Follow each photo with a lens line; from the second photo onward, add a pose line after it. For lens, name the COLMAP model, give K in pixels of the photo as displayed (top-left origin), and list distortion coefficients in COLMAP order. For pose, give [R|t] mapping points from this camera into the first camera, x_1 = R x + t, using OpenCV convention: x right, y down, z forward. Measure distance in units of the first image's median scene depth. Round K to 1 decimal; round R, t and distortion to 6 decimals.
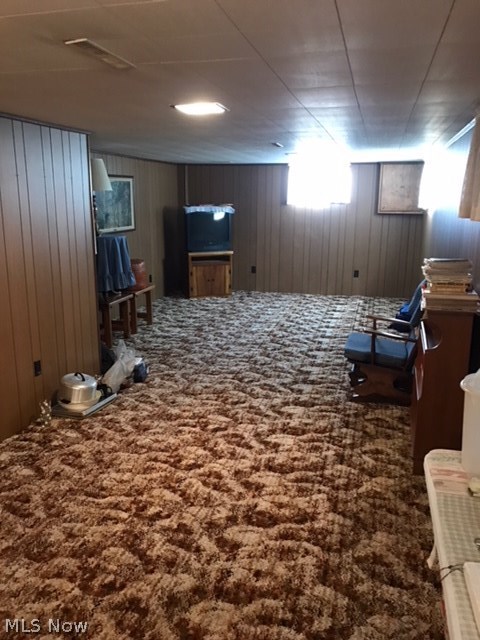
lens RADIAL K [[540.9, 0, 239.2], [0, 540.9, 319.9], [0, 0, 1]] dist [0.113587, -0.025389]
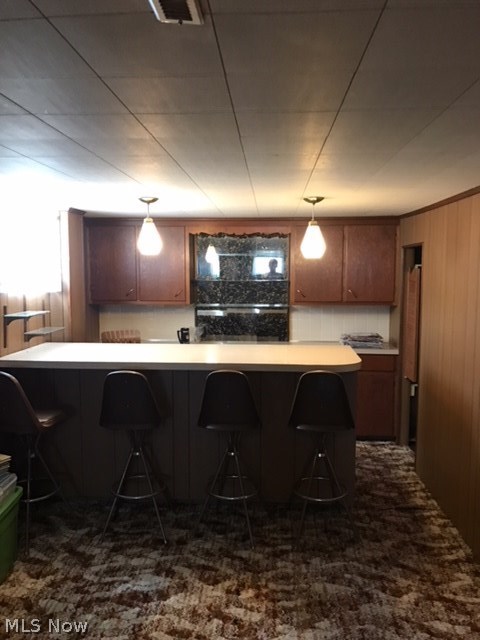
lens RADIAL K [[540.9, 0, 240.2], [0, 540.9, 319.9], [0, 0, 1]] dist [0.113587, -0.025389]
pose [[-0.982809, 0.016489, -0.183886, 0.068304], [-0.042555, 0.948953, 0.312533, -0.429932], [0.179652, 0.314986, -0.931938, 1.801738]]
